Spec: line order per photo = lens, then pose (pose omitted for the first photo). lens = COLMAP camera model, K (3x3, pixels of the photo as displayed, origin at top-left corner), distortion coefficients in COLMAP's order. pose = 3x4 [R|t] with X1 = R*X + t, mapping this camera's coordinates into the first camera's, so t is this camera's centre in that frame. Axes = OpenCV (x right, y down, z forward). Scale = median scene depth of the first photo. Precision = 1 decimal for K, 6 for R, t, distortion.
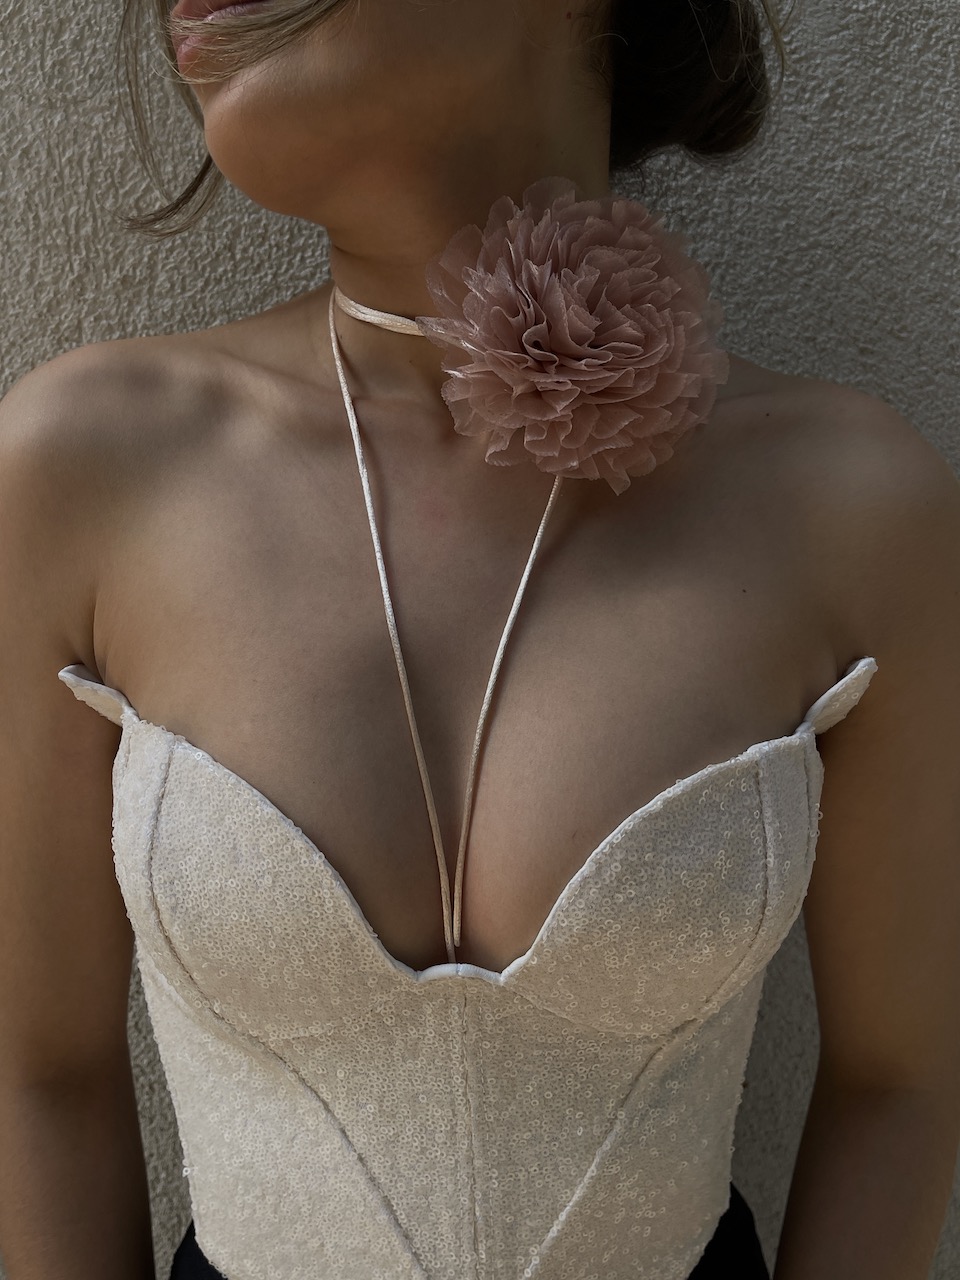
lens RADIAL K [[1113.7, 0, 487.7], [0, 1113.7, 639.8], [0, 0, 1]] dist [-0.007712, -0.004440]
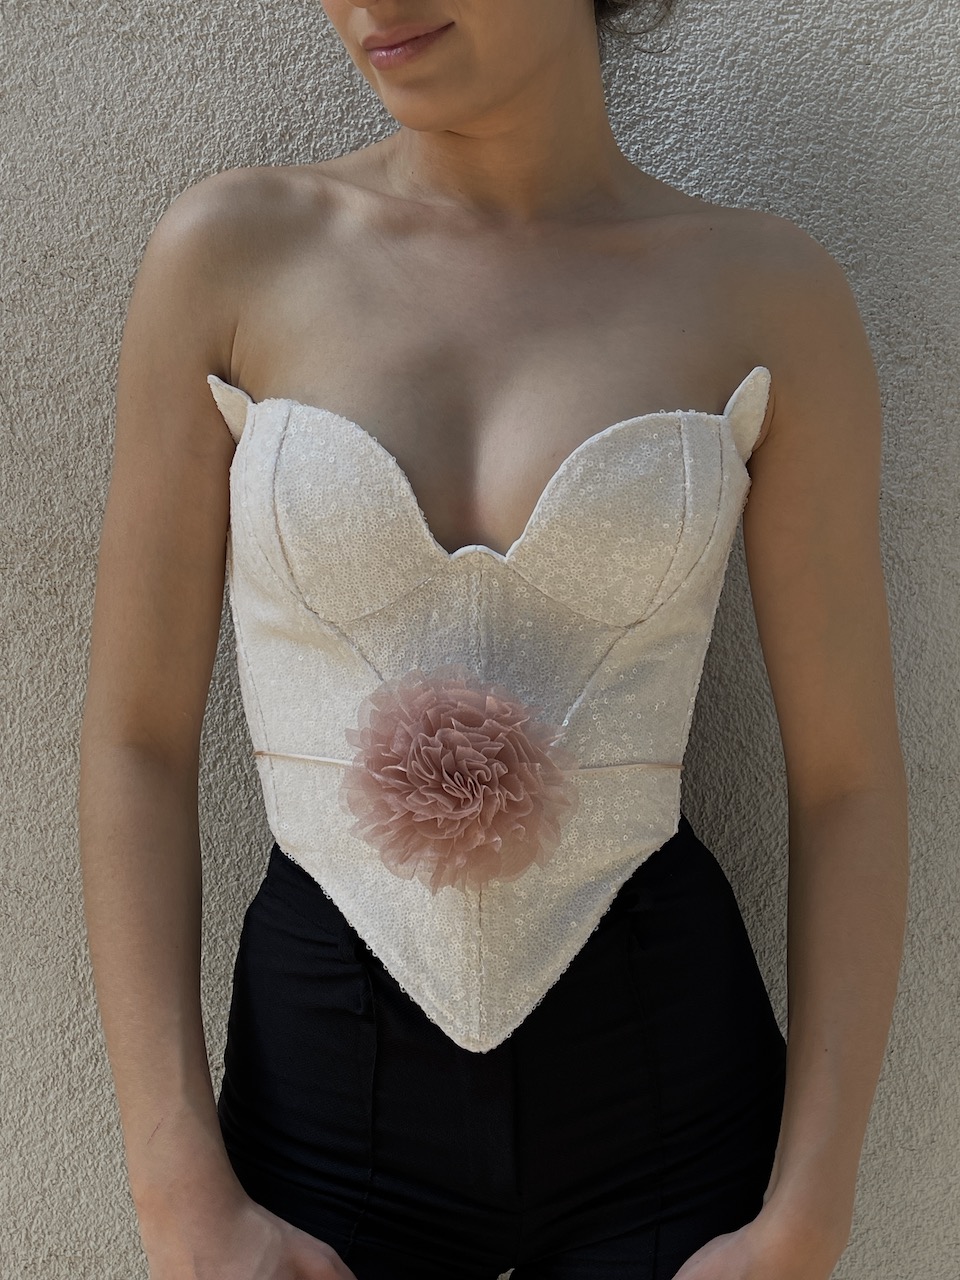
lens RADIAL K [[1714.1, 0, 476.1], [0, 1714.1, 640.2], [0, 0, 1]] dist [0.037738, 0.000000]
pose [[0.998257, 0.030007, -0.050810, 0.092348], [-0.037052, 0.988891, -0.143947, 0.731576], [0.045926, 0.145579, 0.988280, -1.231888]]
